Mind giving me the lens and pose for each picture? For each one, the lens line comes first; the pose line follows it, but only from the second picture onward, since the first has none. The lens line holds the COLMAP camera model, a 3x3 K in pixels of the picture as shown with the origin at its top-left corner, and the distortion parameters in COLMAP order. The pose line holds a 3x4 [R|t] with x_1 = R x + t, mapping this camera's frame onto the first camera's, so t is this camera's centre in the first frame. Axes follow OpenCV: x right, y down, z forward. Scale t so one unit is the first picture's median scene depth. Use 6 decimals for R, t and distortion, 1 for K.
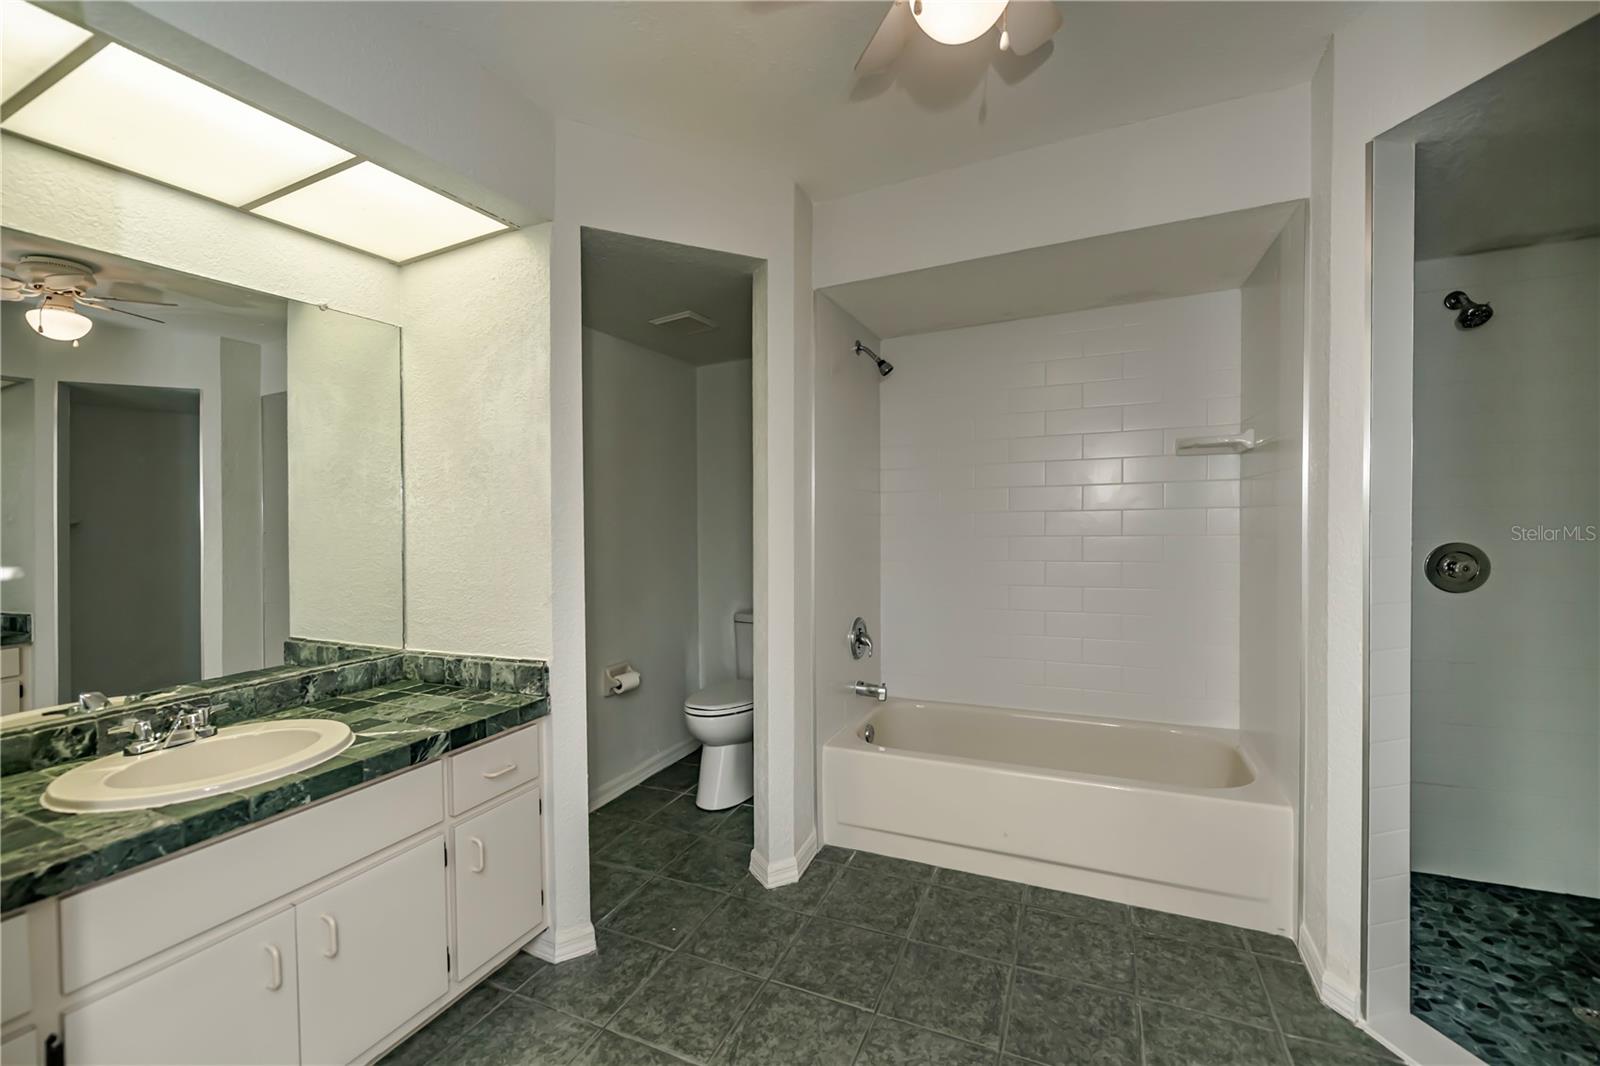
lens RADIAL K [[645.6, 0, 787.8], [0, 645.6, 517.3], [0, 0, 1]] dist [-0.009855, -0.002882]
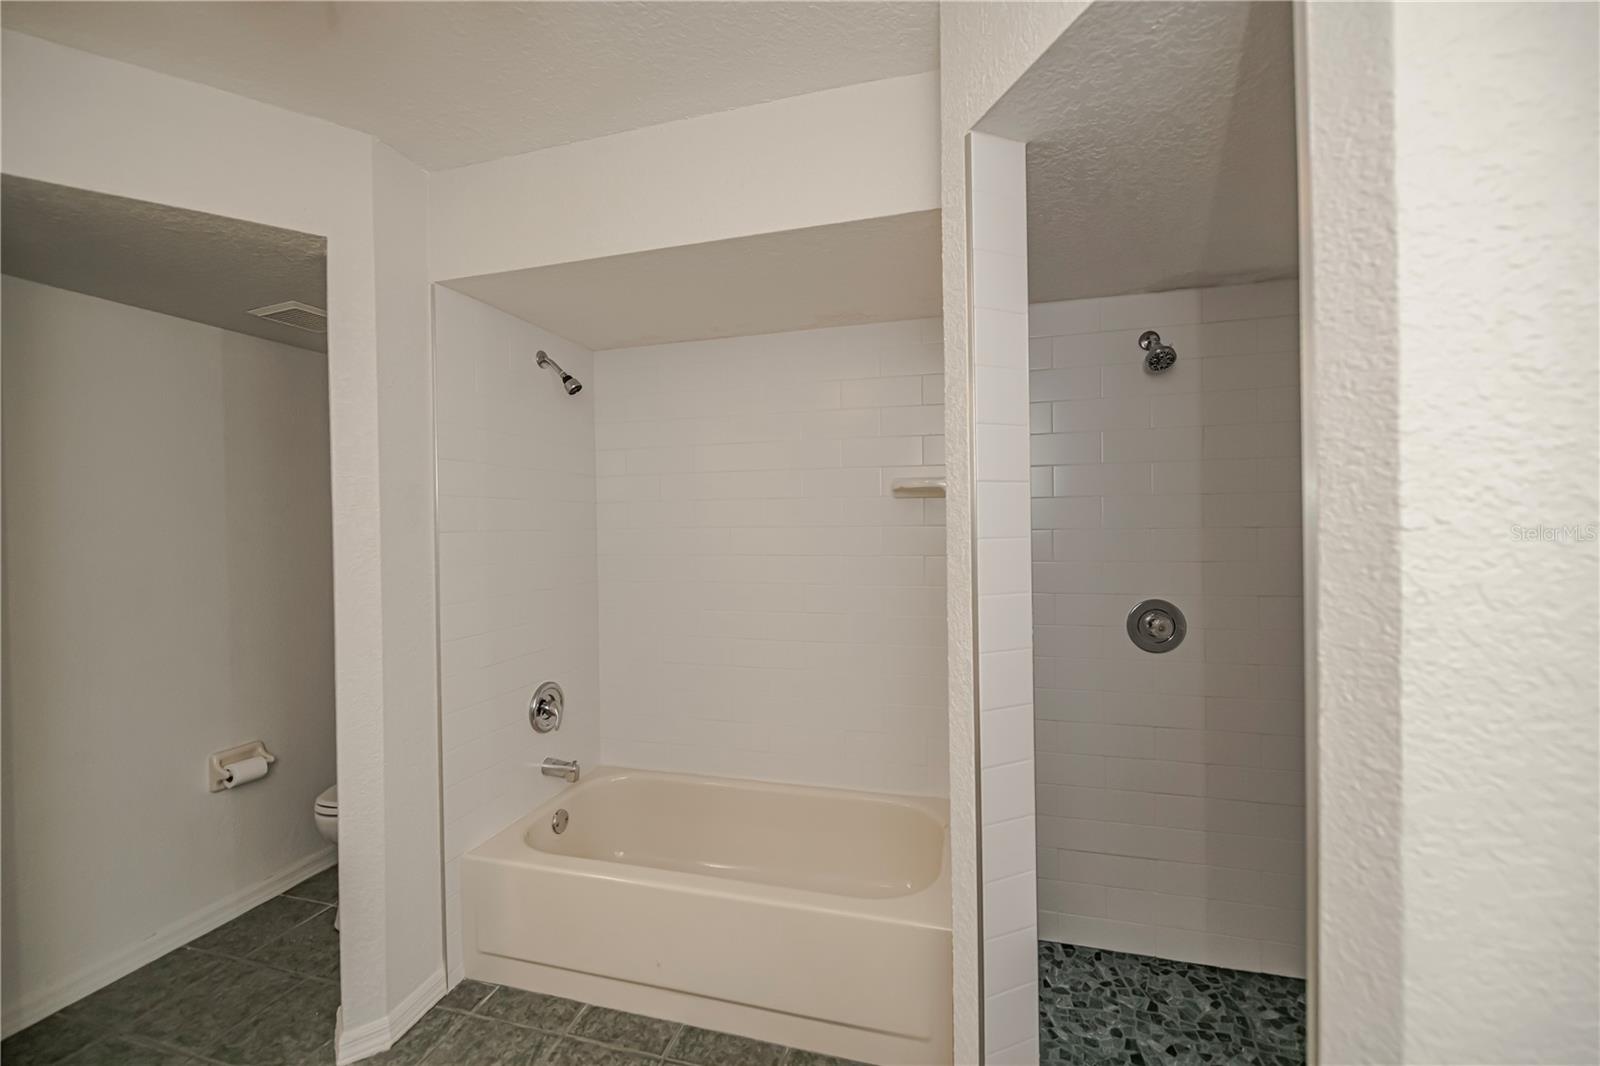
lens RADIAL K [[645.6, 0, 788.4], [0, 645.6, 516.6], [0, 0, 1]] dist [-0.009855, -0.002882]
pose [[0.984644, 0.012283, 0.174143, 0.386544], [-0.008970, 0.999764, -0.019799, -0.063692], [-0.174345, 0.017933, 0.984521, 0.178260]]
